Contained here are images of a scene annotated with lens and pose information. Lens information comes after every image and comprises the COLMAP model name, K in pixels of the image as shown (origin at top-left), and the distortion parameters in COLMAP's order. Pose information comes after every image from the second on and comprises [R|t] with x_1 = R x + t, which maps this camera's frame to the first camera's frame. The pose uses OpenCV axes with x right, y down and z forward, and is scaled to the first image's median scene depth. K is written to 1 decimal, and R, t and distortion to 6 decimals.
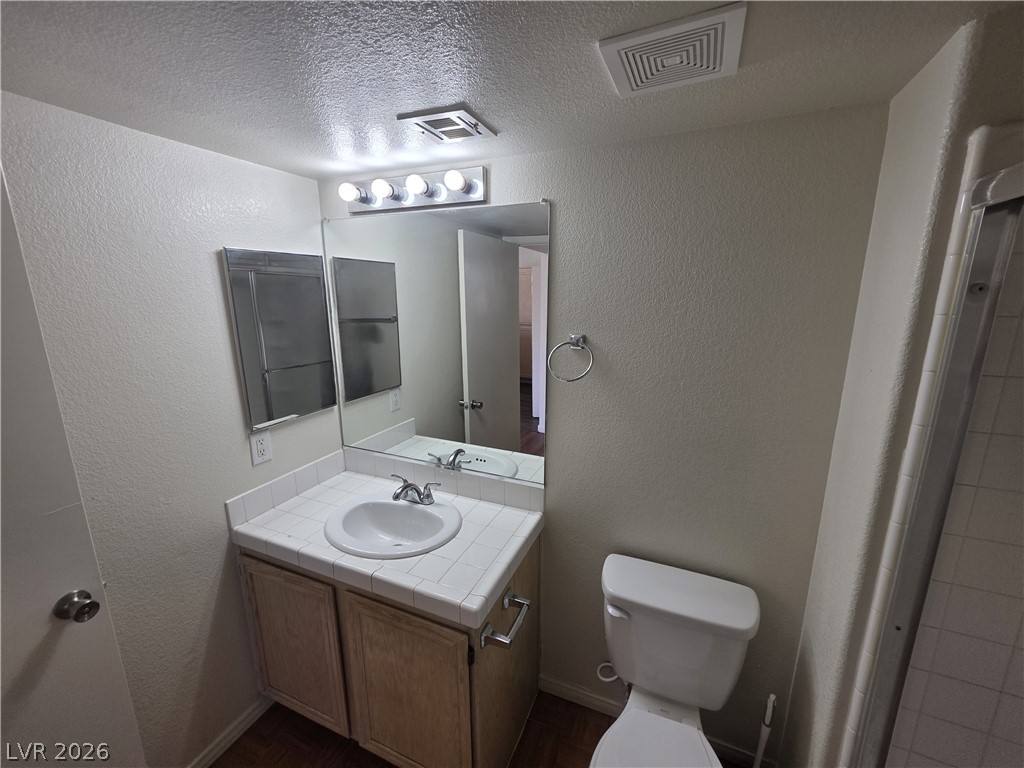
lens RADIAL K [[410.1, 0, 516.9], [0, 410.1, 380.3], [0, 0, 1]] dist [0.000947, -0.000857]
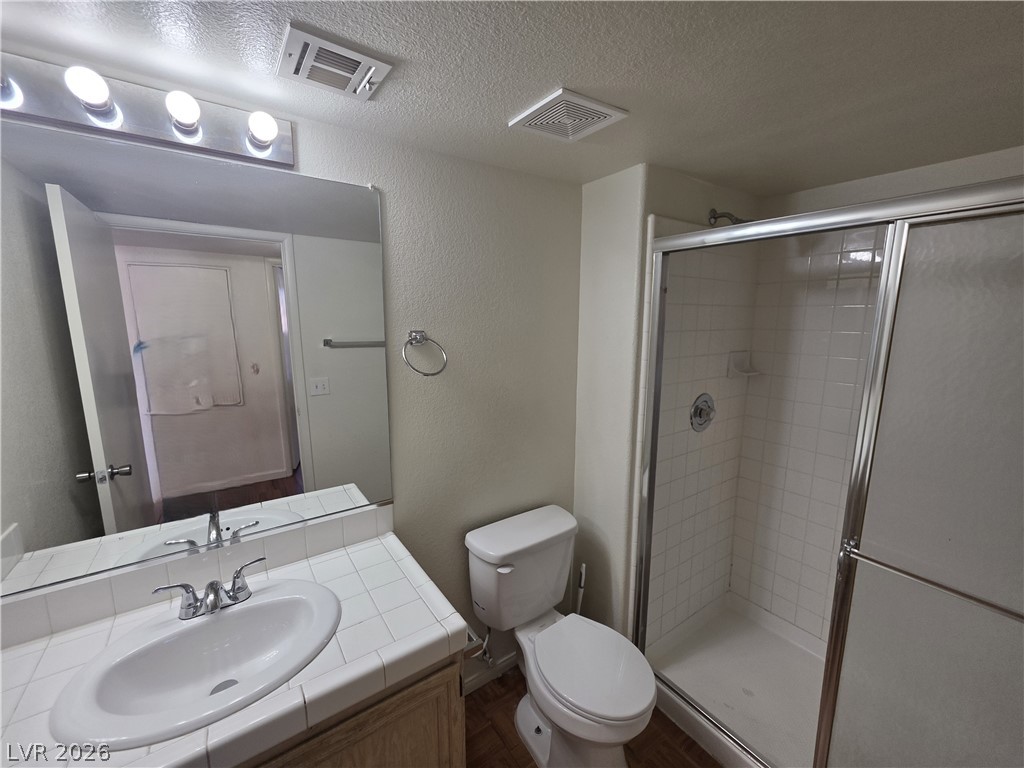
lens RADIAL K [[413.6, 0, 516.3], [0, 413.6, 382.2], [0, 0, 1]] dist [-0.001488, -0.000372]
pose [[0.522471, -0.132640, 0.842277, -0.601351], [0.176680, 0.983228, 0.045241, 0.009105], [-0.834151, 0.125176, 0.537143, 0.283074]]
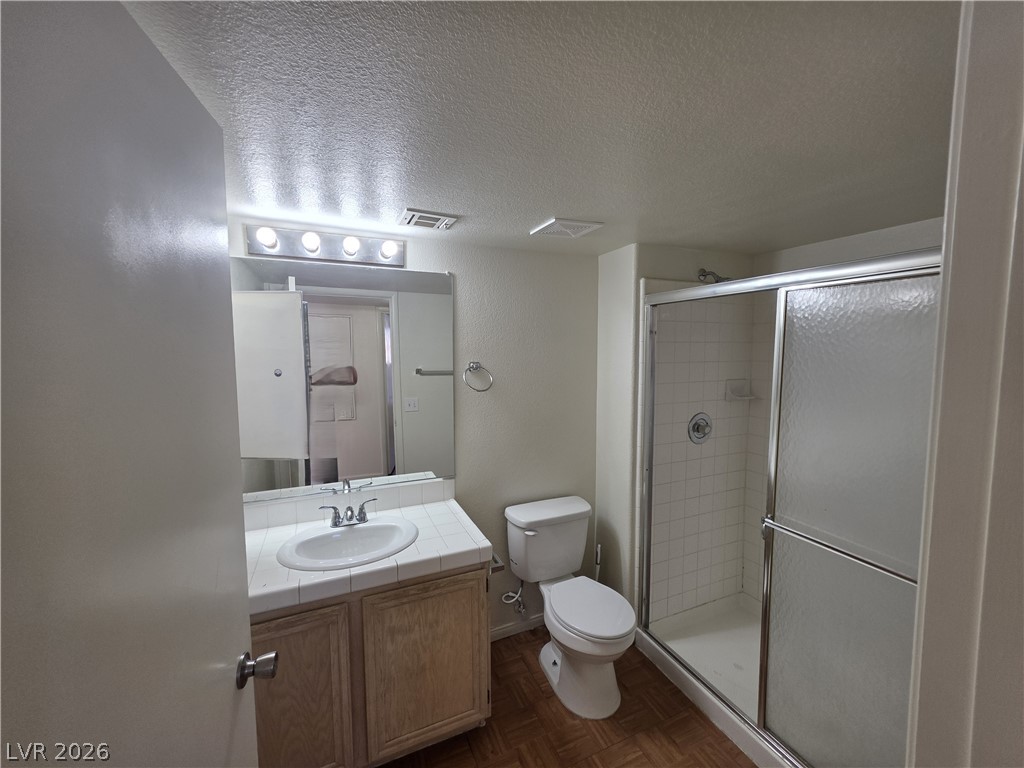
lens RADIAL K [[410.1, 0, 516.9], [0, 410.1, 380.3], [0, 0, 1]] dist [0.000947, -0.000857]
pose [[0.676381, -0.057772, 0.734282, -0.865845], [0.158185, 0.985051, -0.068209, 0.082312], [-0.719365, 0.162288, 0.675409, -0.110153]]
